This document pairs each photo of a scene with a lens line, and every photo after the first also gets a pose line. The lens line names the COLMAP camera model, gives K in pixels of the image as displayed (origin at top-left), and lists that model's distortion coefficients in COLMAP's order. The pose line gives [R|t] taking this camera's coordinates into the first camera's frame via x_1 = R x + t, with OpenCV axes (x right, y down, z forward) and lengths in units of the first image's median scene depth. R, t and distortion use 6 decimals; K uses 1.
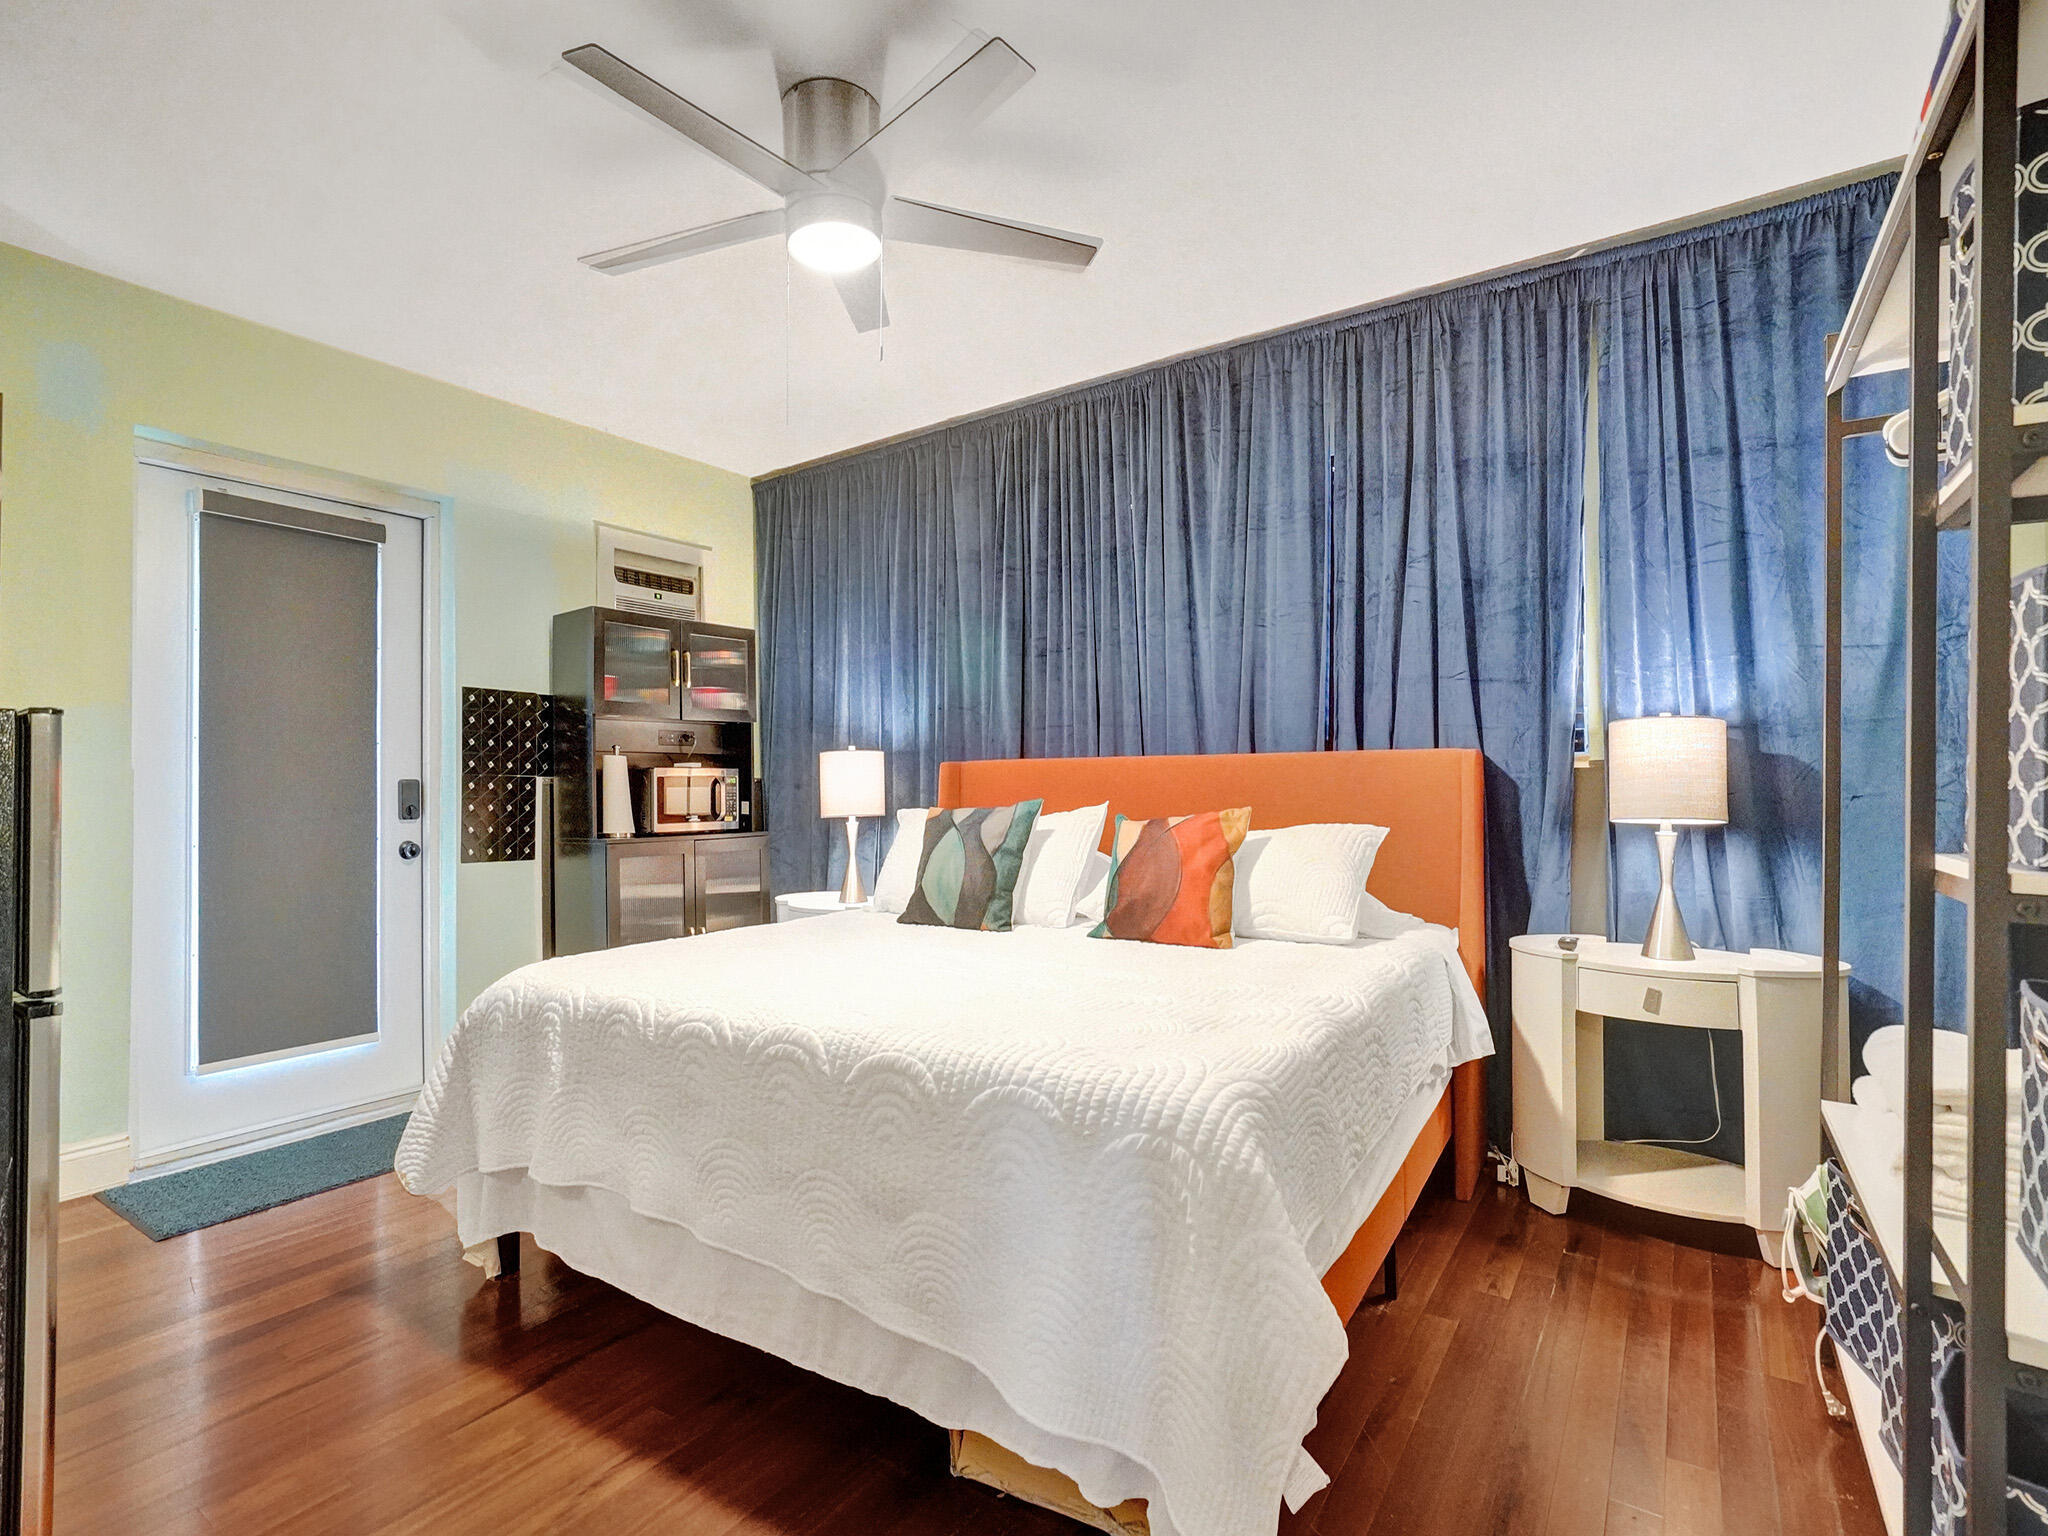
lens RADIAL K [[950.3, 0, 1024.0], [0, 950.3, 768.0], [0, 0, 1]] dist [-0.000409, -0.000084]
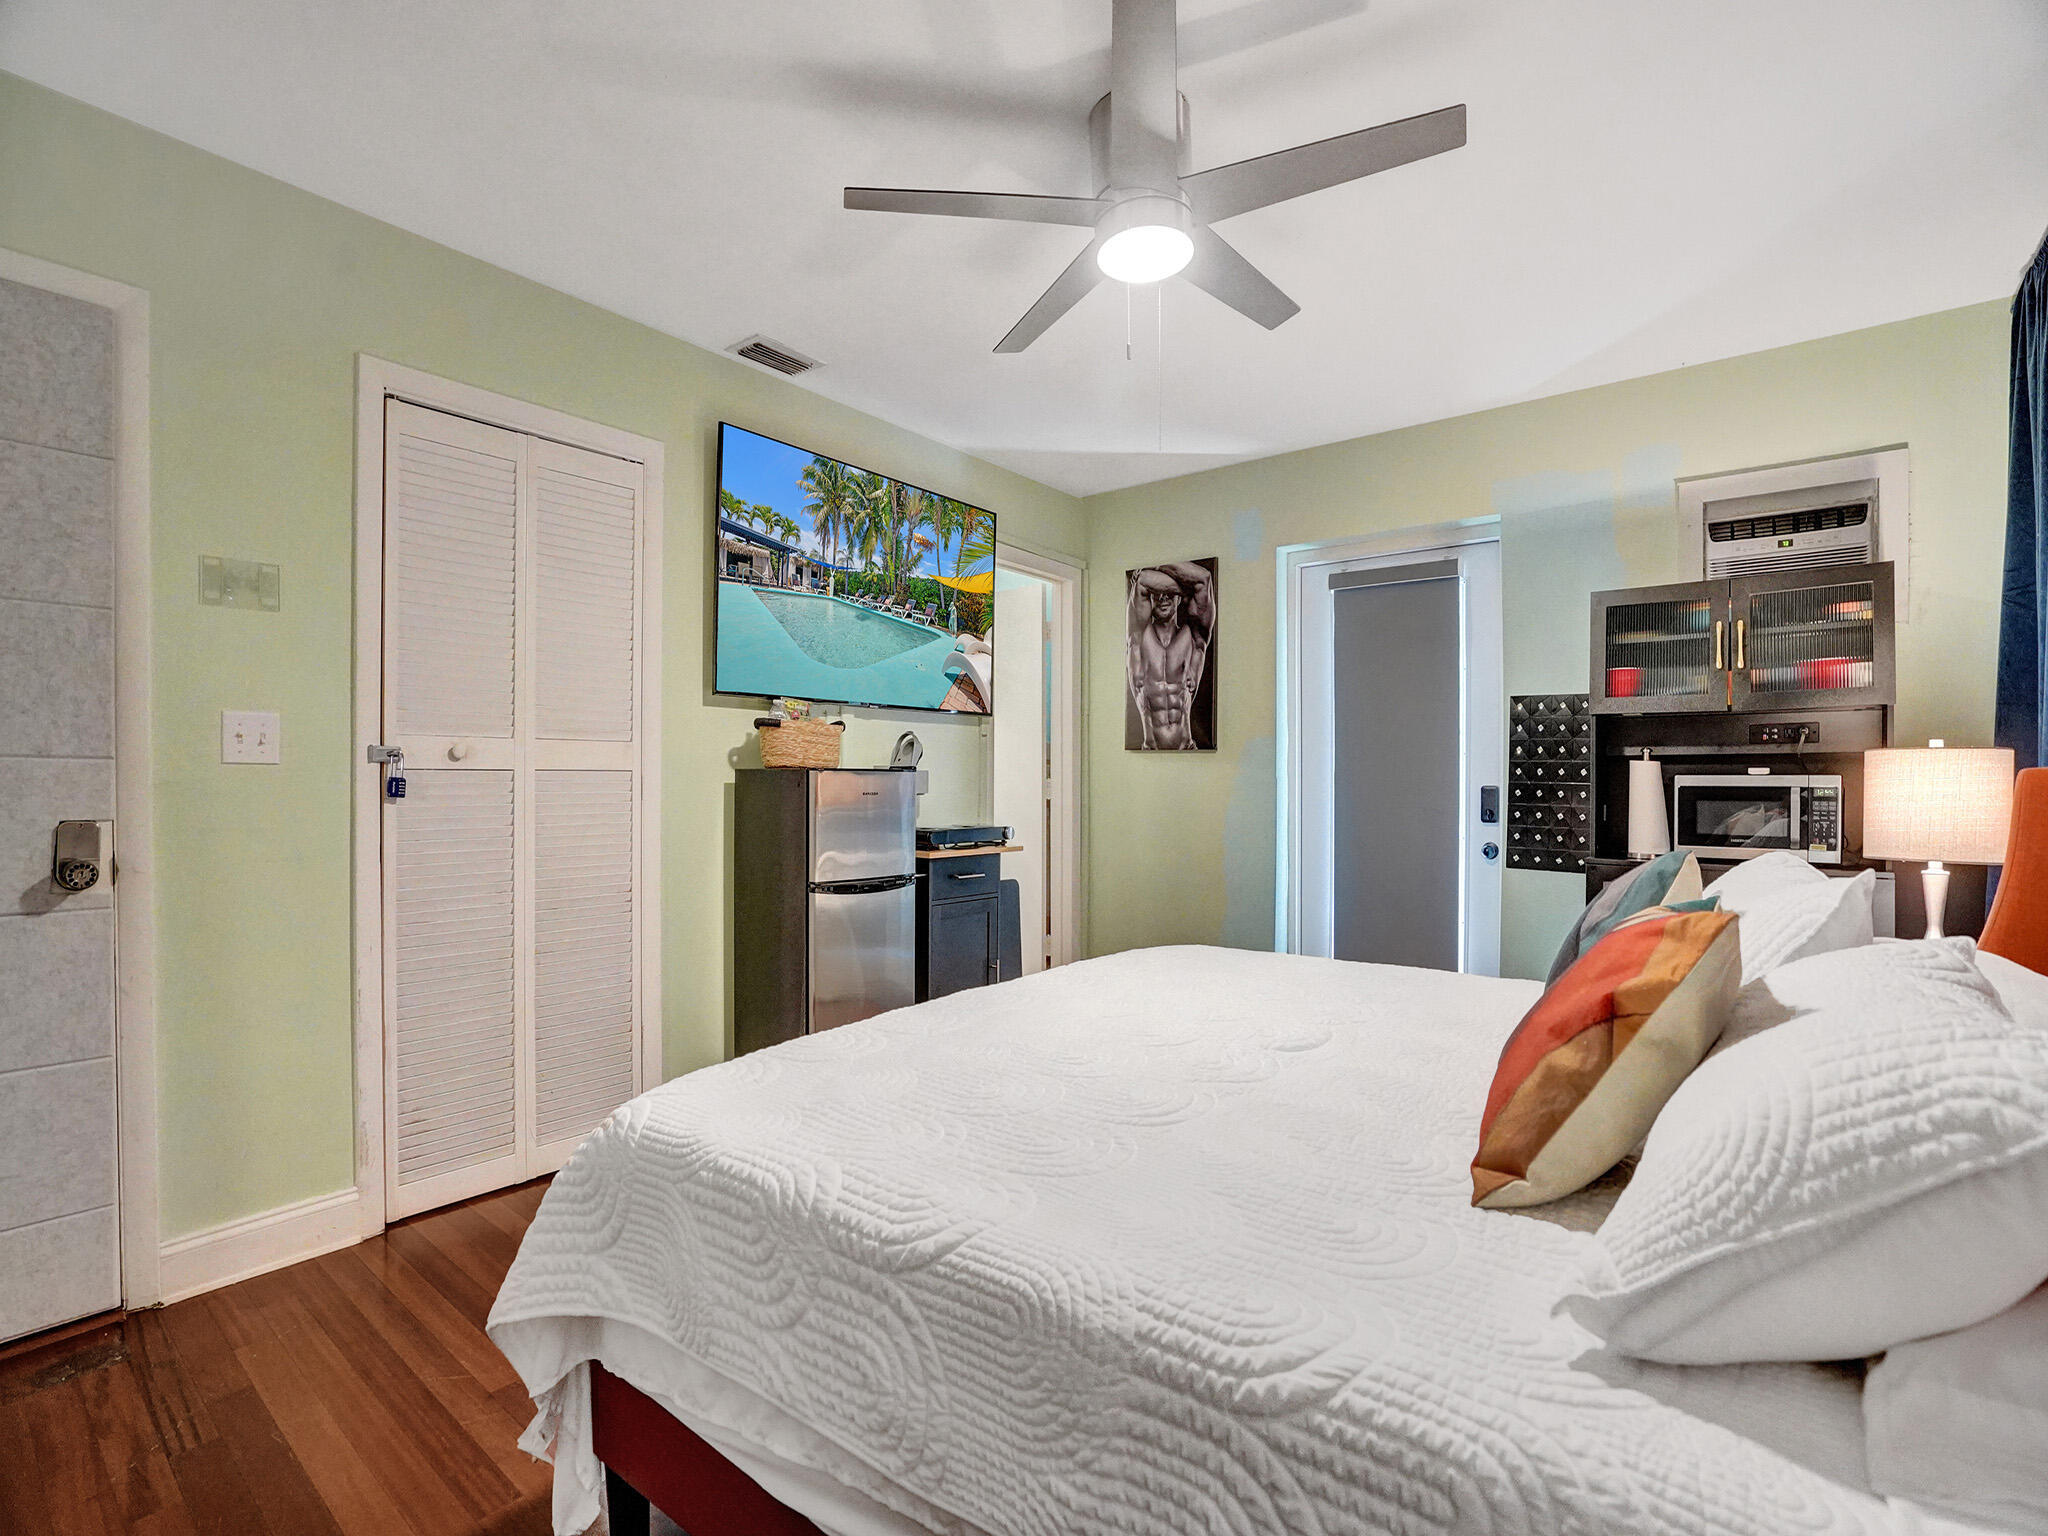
lens RADIAL K [[950.3, 0, 1024.0], [0, 950.3, 768.0], [0, 0, 1]] dist [-0.000409, -0.000084]
pose [[-0.057165, -0.010143, -0.998313, 0.448261], [-0.004211, 0.999942, -0.009919, 0.003720], [0.998356, 0.003637, -0.057205, 0.528053]]
